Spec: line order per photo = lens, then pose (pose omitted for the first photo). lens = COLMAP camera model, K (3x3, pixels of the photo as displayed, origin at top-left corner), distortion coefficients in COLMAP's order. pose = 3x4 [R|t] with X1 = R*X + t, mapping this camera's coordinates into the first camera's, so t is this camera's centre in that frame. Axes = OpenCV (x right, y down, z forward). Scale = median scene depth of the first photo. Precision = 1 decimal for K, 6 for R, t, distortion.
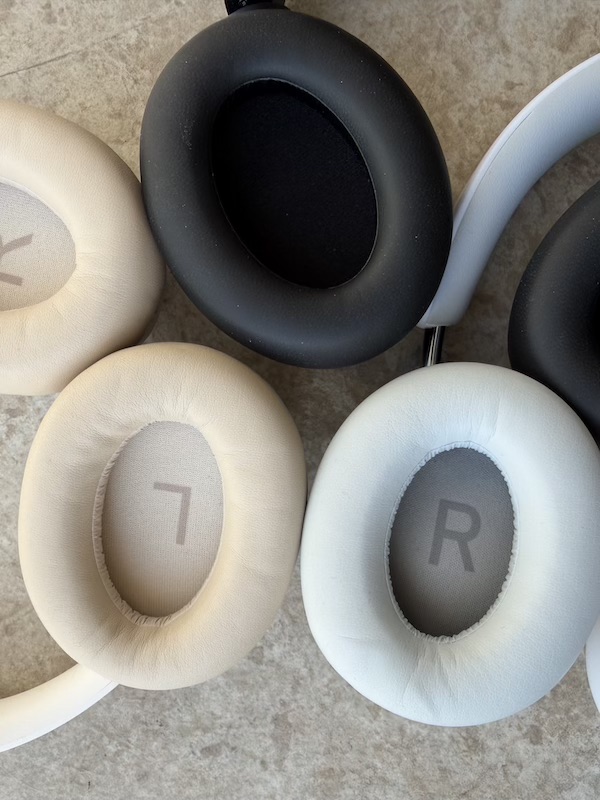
lens RADIAL K [[657.6, 0, 330.1], [0, 657.6, 455.9], [0, 0, 1]] dist [-0.040850, 0.051319]
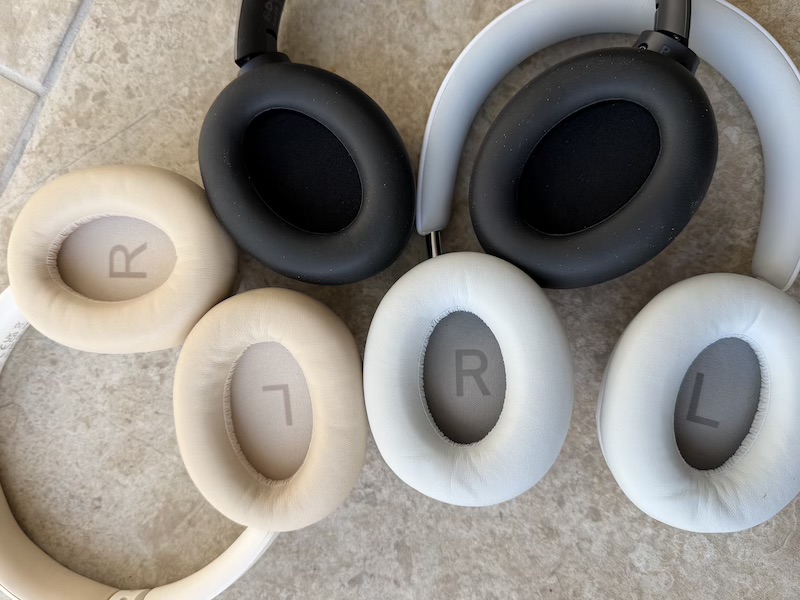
lens RADIAL K [[645.7, 0, 427.0], [0, 645.7, 305.1], [0, 0, 1]] dist [0.009856, -0.039360]
pose [[0.967336, -0.243441, -0.070690, 0.200975], [0.237270, 0.967667, -0.085575, 0.066034], [0.089237, 0.066007, 0.993821, -0.344555]]
